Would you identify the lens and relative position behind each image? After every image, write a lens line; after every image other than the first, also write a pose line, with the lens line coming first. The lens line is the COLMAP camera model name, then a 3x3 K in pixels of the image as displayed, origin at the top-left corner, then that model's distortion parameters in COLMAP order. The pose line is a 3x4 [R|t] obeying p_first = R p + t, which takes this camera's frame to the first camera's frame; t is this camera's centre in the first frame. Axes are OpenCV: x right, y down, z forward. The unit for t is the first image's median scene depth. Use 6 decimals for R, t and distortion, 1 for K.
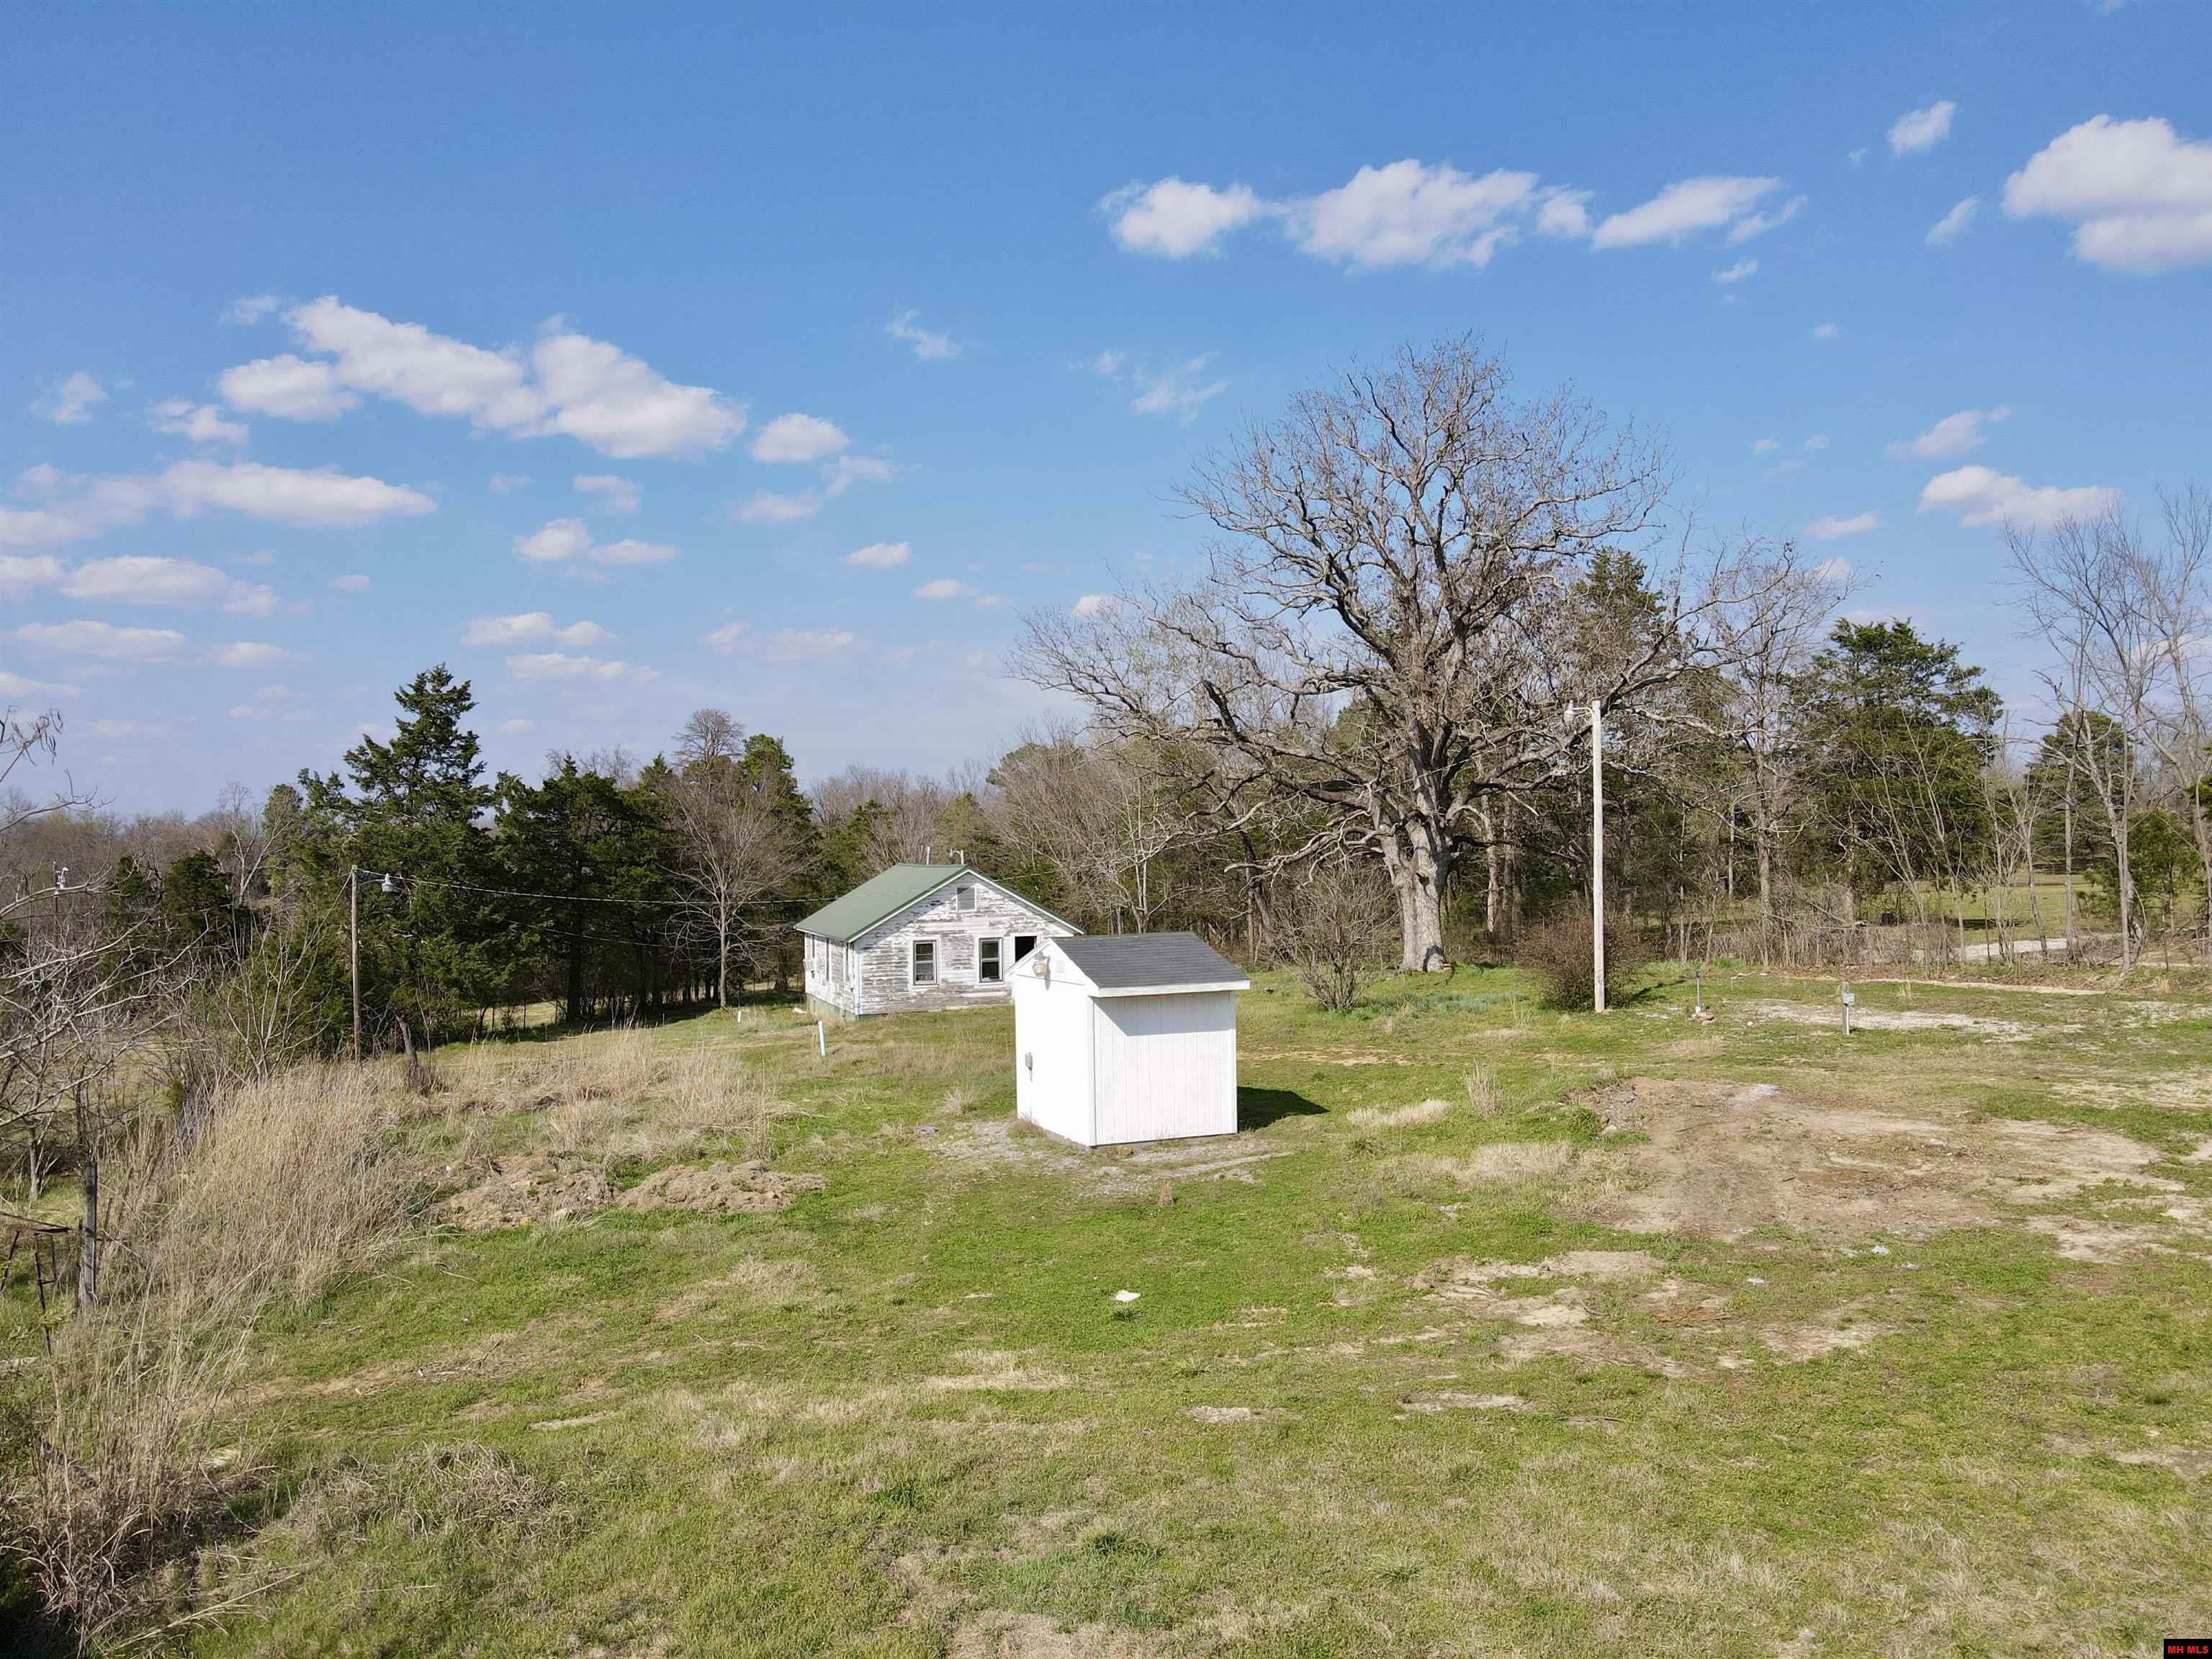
lens RADIAL K [[1584.7, 0, 1119.2], [0, 1584.7, 812.9], [0, 0, 1]] dist [0.006811, 0.008893]
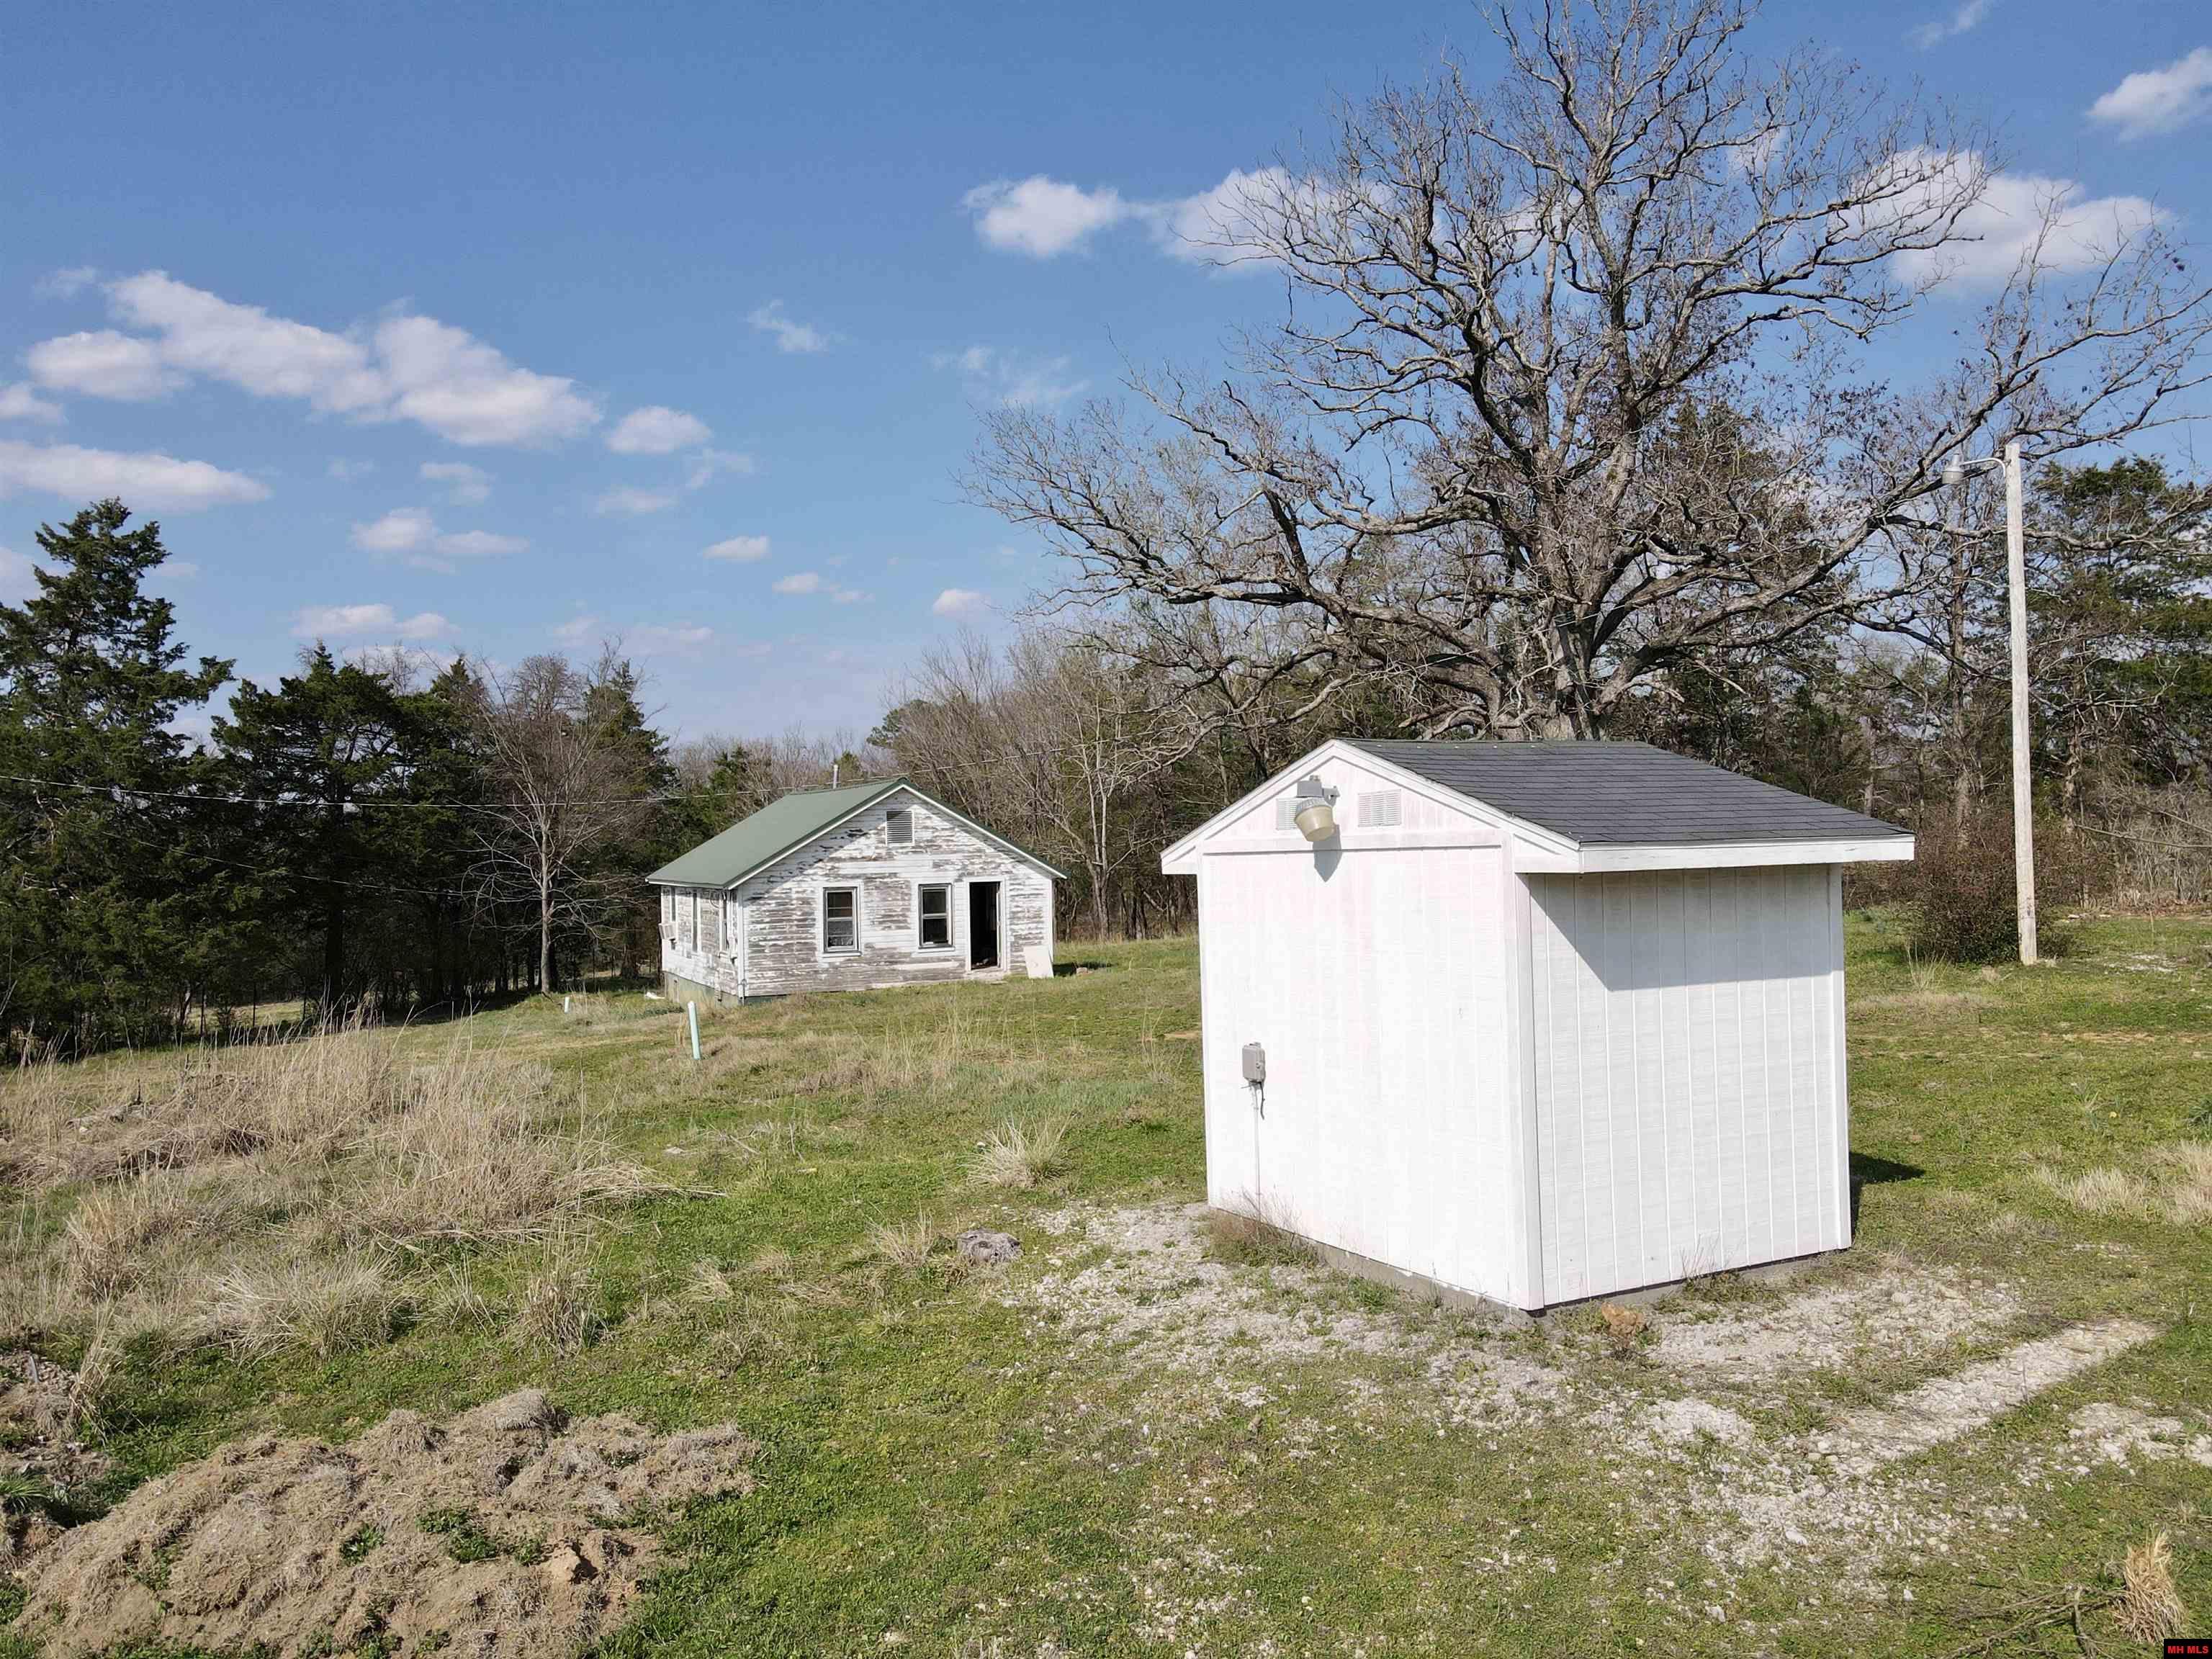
lens RADIAL K [[1585.1, 0, 1106.0], [0, 1585.1, 829.5], [0, 0, 1]] dist [0.012739, 0.003301]
pose [[0.996825, -0.005287, 0.079452, -0.061701], [0.004236, 0.999901, 0.013384, 0.046076], [-0.079515, -0.013005, 0.996749, 0.304543]]
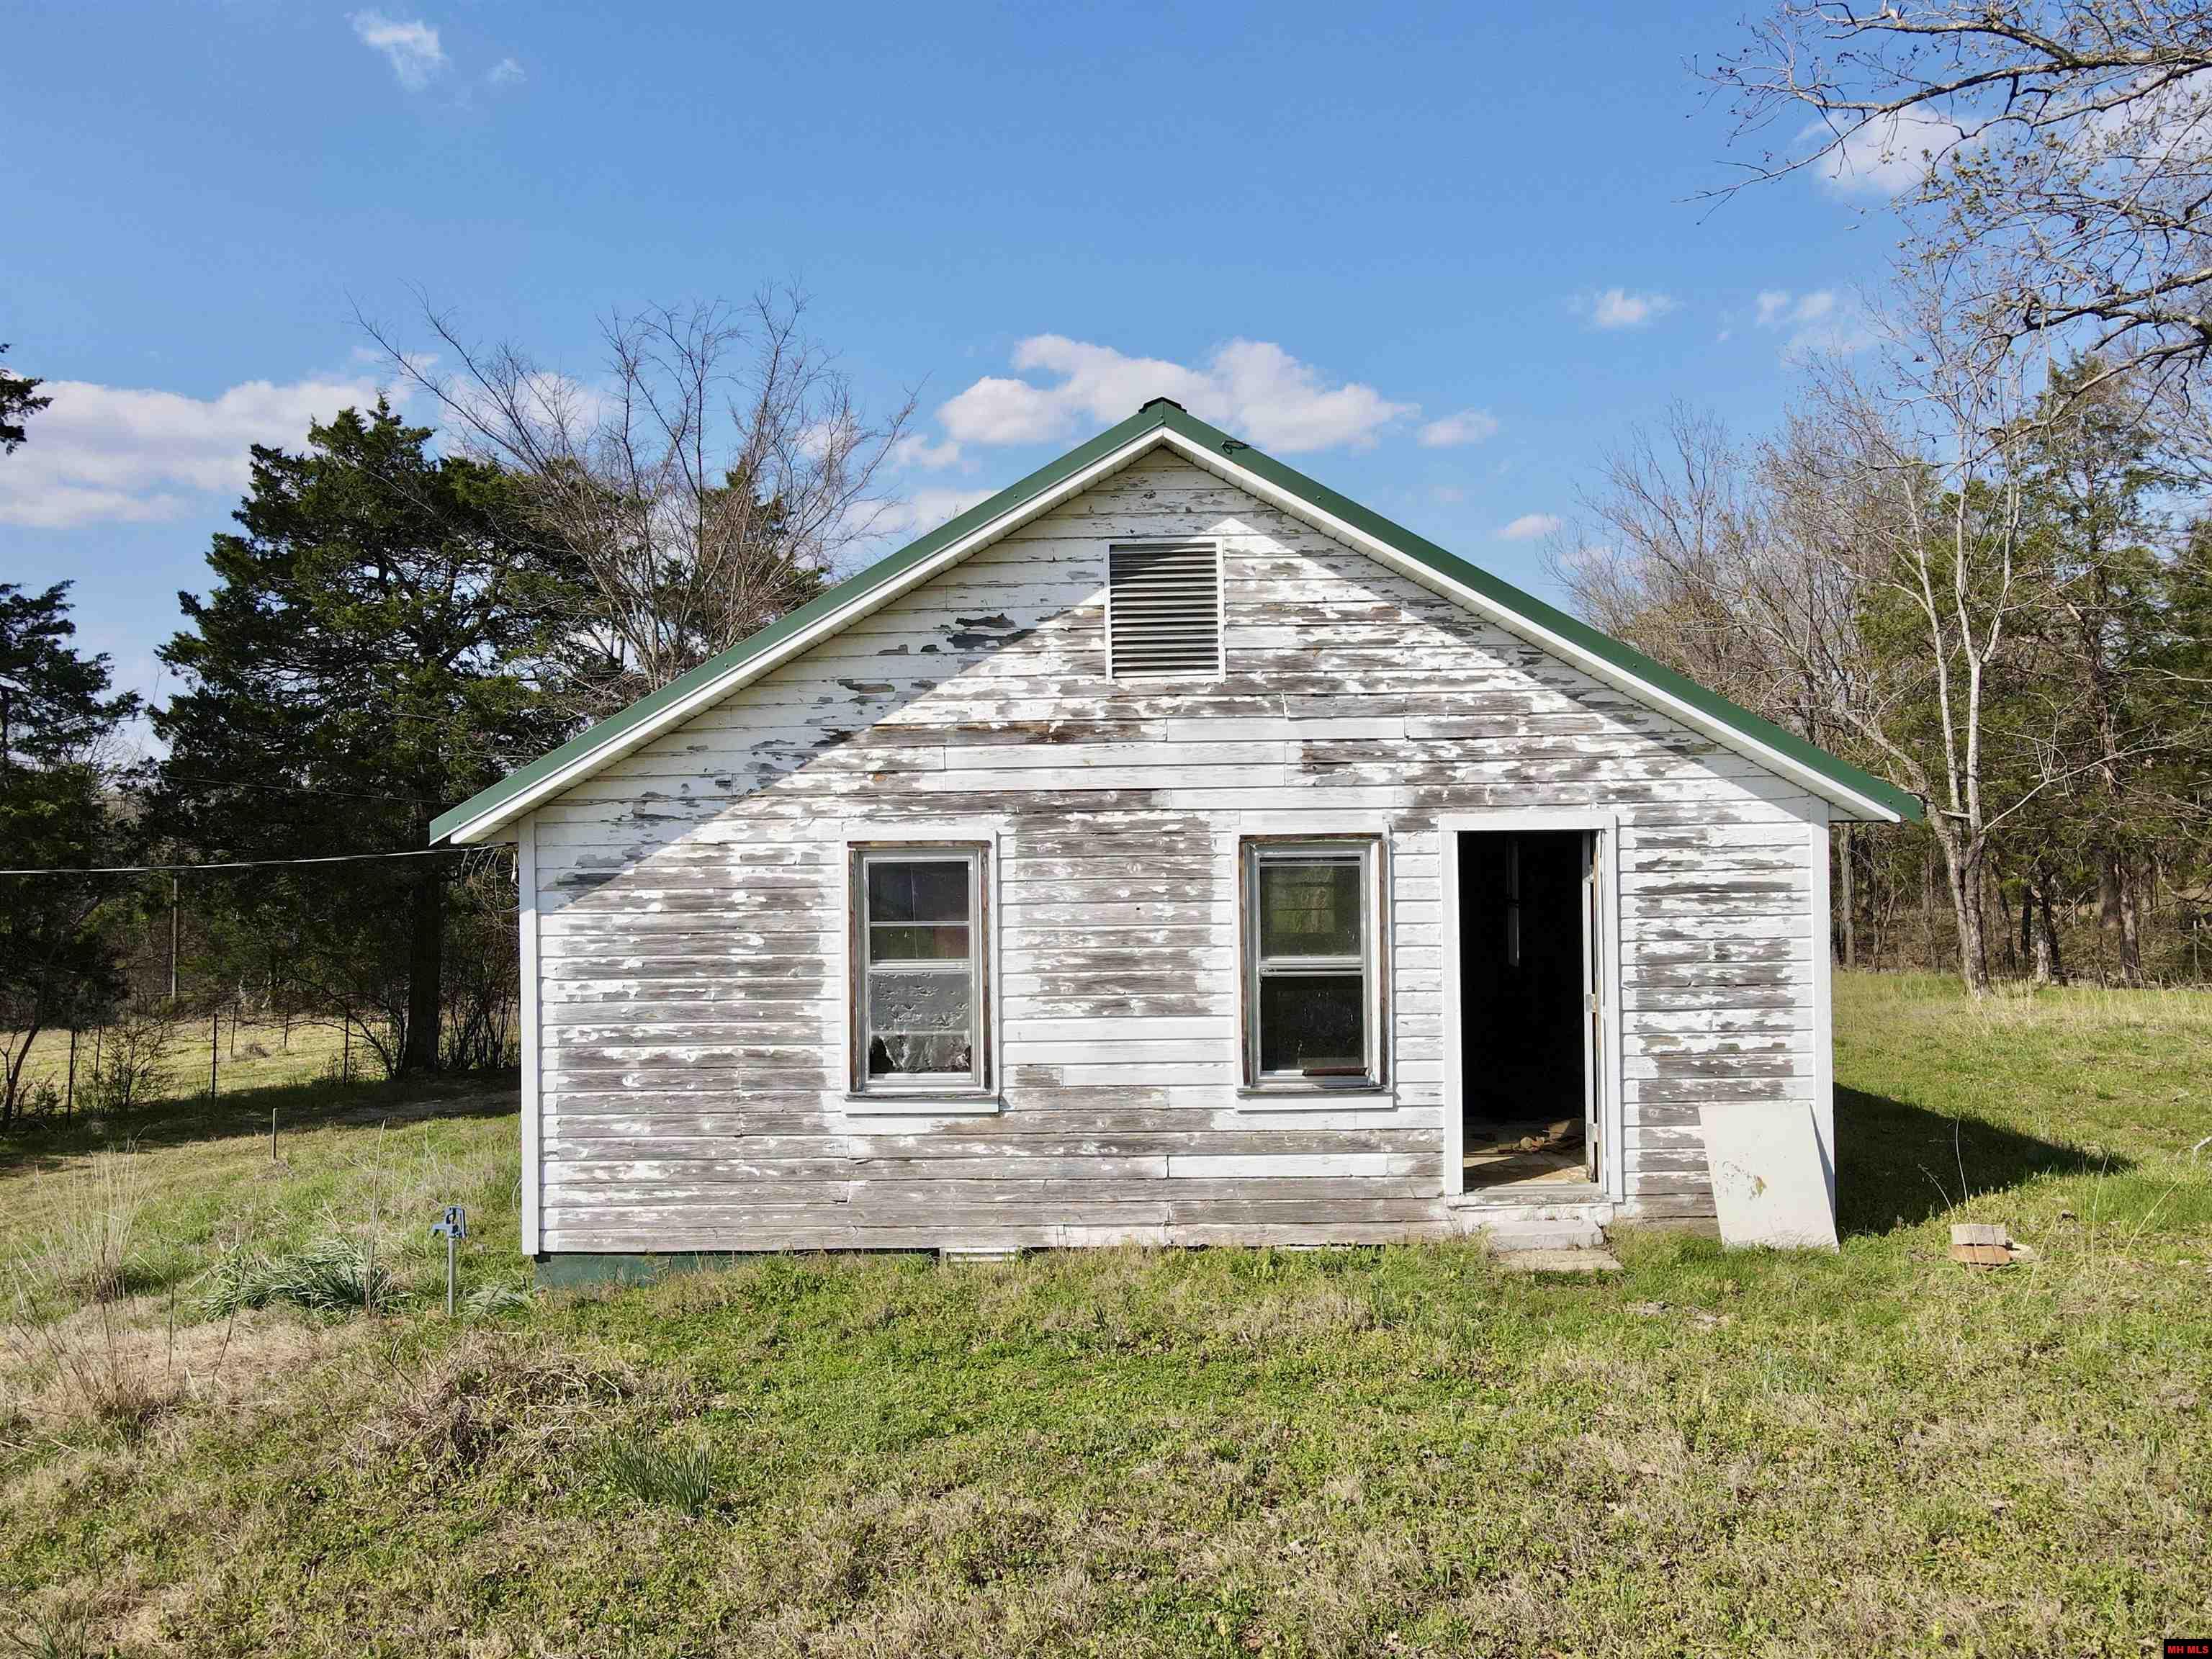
lens RADIAL K [[1584.7, 0, 1119.2], [0, 1584.7, 812.9], [0, 0, 1]] dist [0.006811, 0.008893]
pose [[0.927047, -0.004075, -0.374922, -0.036105], [0.009378, 0.999880, 0.012323, 0.074000], [0.374827, -0.014940, 0.926974, 0.834673]]
